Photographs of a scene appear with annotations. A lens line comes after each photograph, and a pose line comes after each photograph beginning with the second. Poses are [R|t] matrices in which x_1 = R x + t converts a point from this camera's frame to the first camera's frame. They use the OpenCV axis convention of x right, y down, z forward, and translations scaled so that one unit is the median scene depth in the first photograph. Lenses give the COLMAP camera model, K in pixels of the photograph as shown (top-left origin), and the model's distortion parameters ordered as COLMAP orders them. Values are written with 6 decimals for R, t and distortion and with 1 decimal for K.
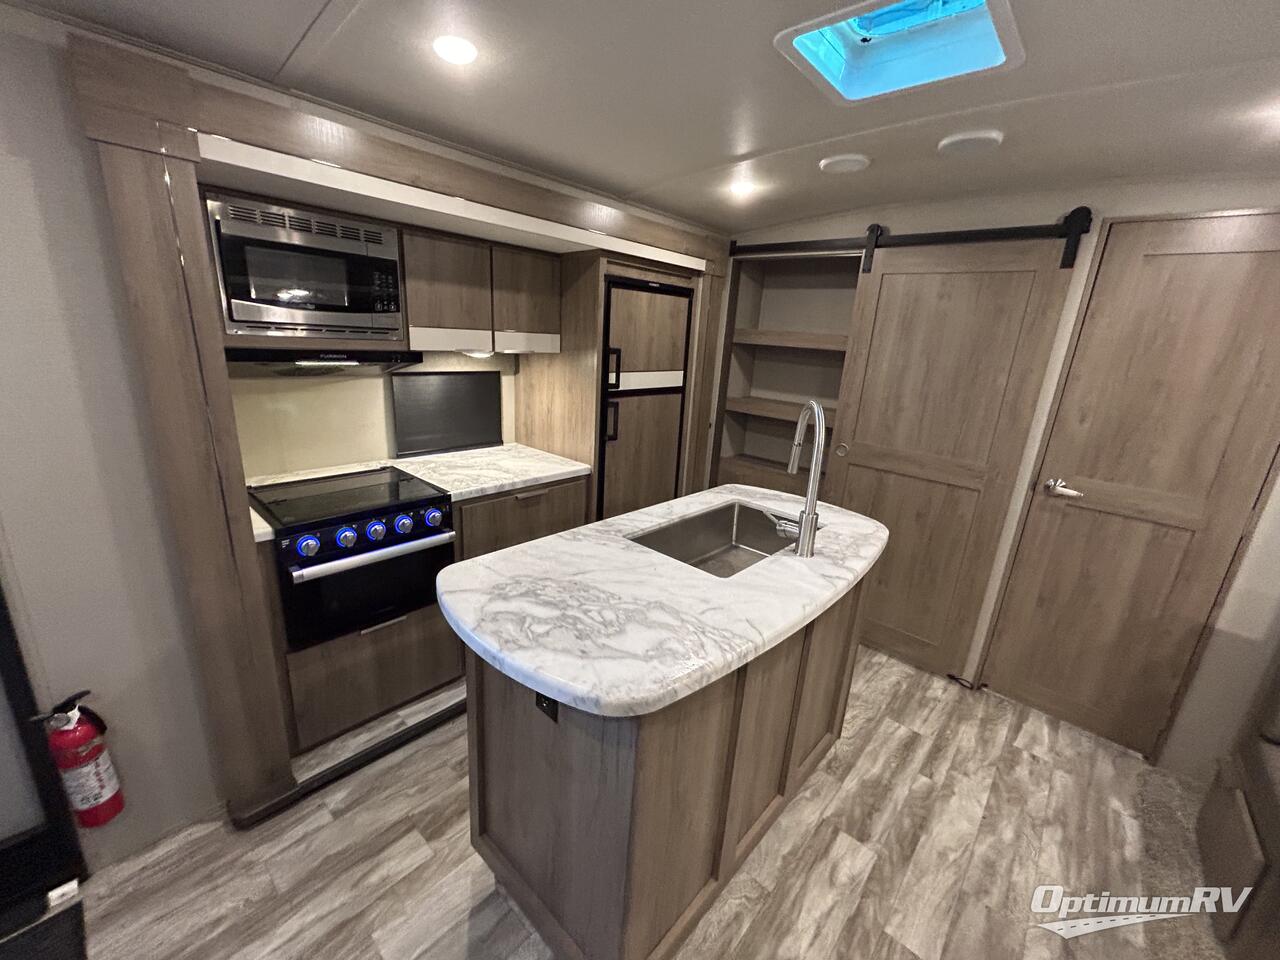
lens RADIAL K [[515.5, 0, 640.0], [0, 515.5, 480.0], [0, 0, 1]] dist [0.000234, 0.000228]
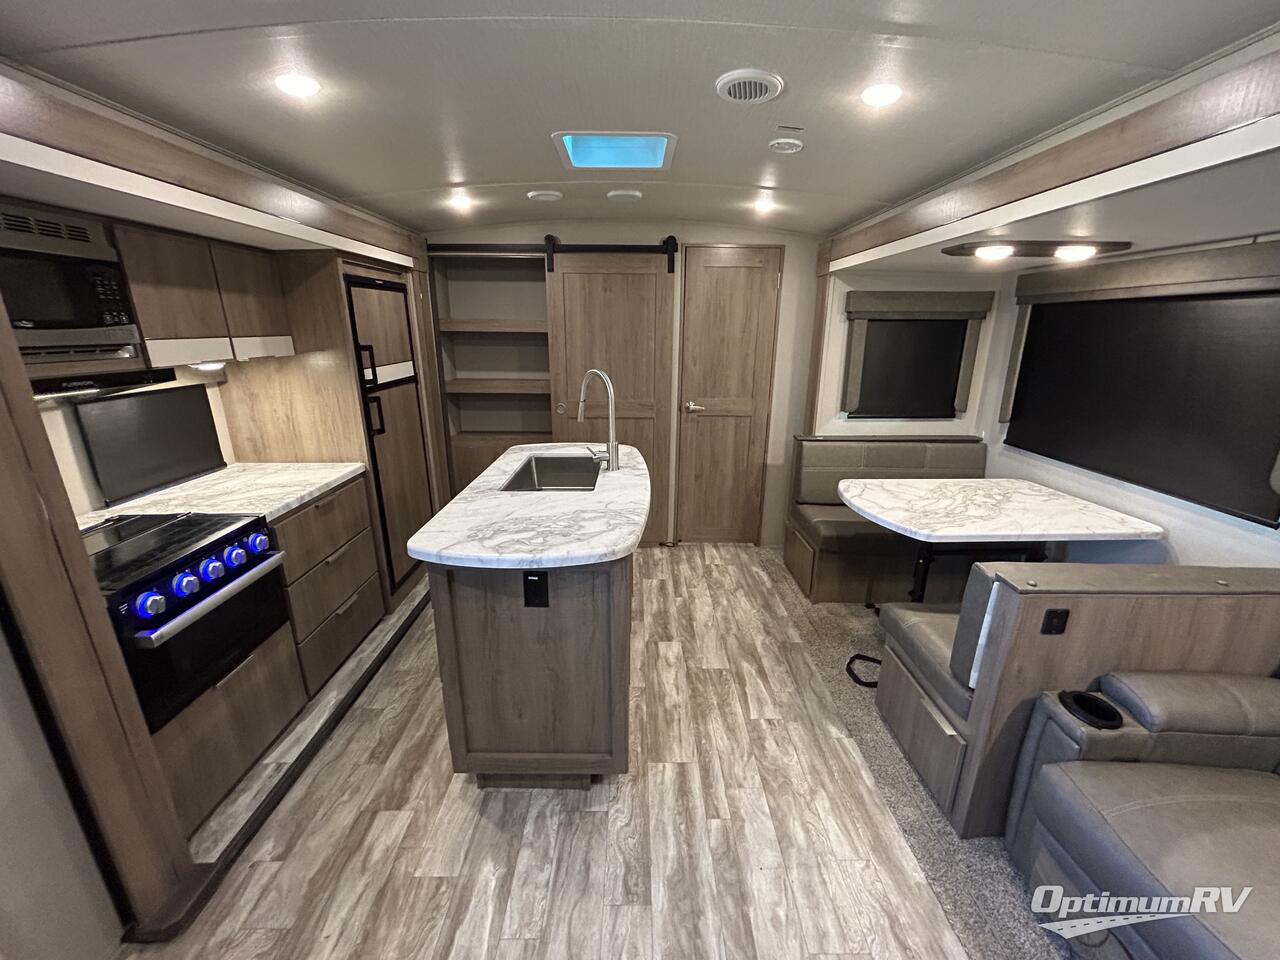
lens RADIAL K [[515.5, 0, 640.0], [0, 515.5, 480.0], [0, 0, 1]] dist [0.000234, 0.000228]
pose [[0.735294, -0.249085, 0.630317, -0.442933], [0.223963, 0.967070, 0.120897, 0.005409], [-0.639674, 0.052273, 0.766867, -0.161402]]
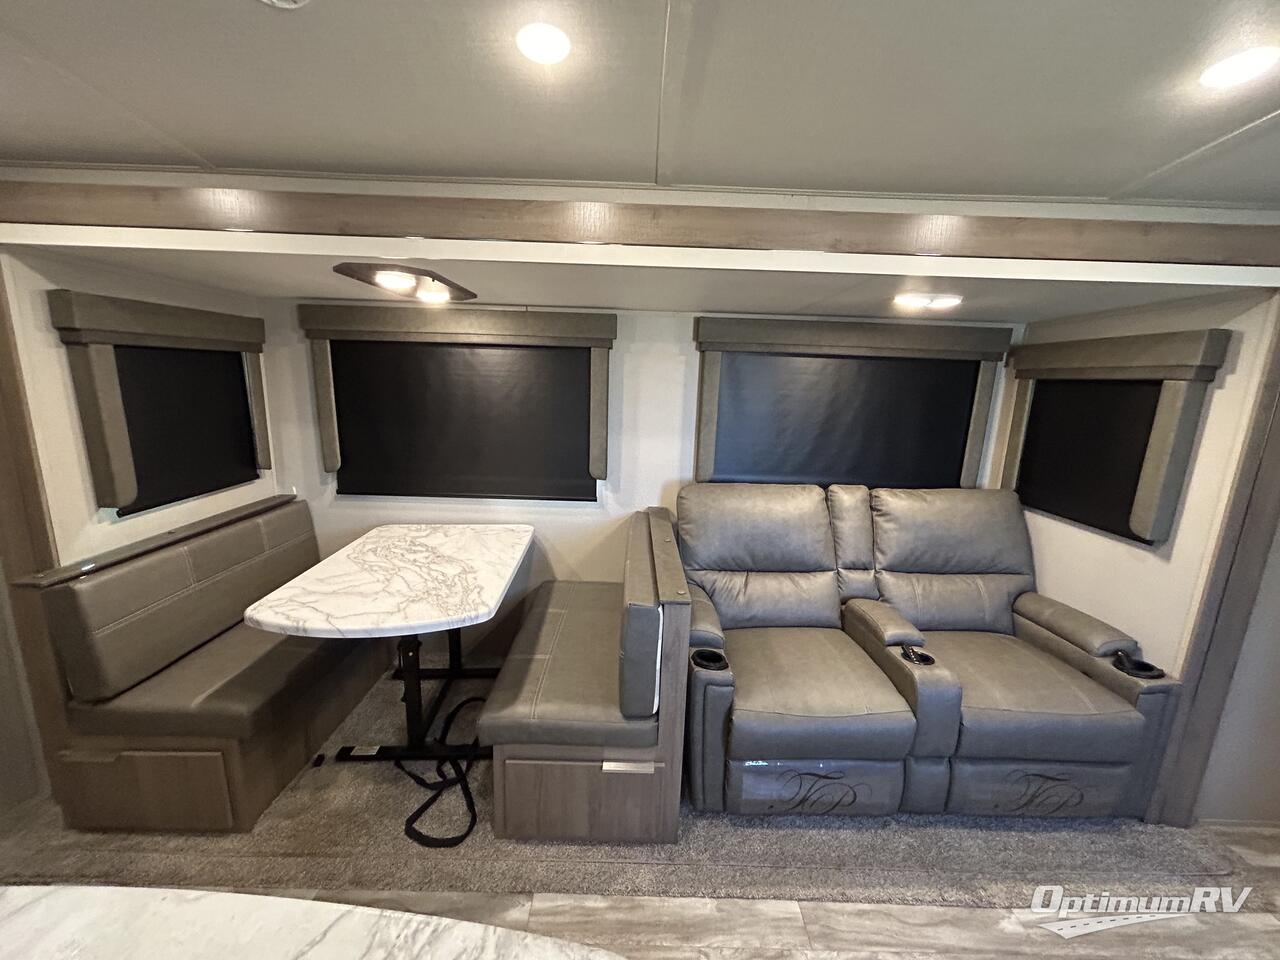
lens RADIAL K [[515.5, 0, 640.0], [0, 515.5, 480.0], [0, 0, 1]] dist [0.000234, 0.000228]
pose [[-0.669282, -0.227958, 0.707175, -0.131786], [0.131141, 0.900588, 0.414420, -0.158258], [-0.731343, 0.370104, -0.572853, 0.488817]]
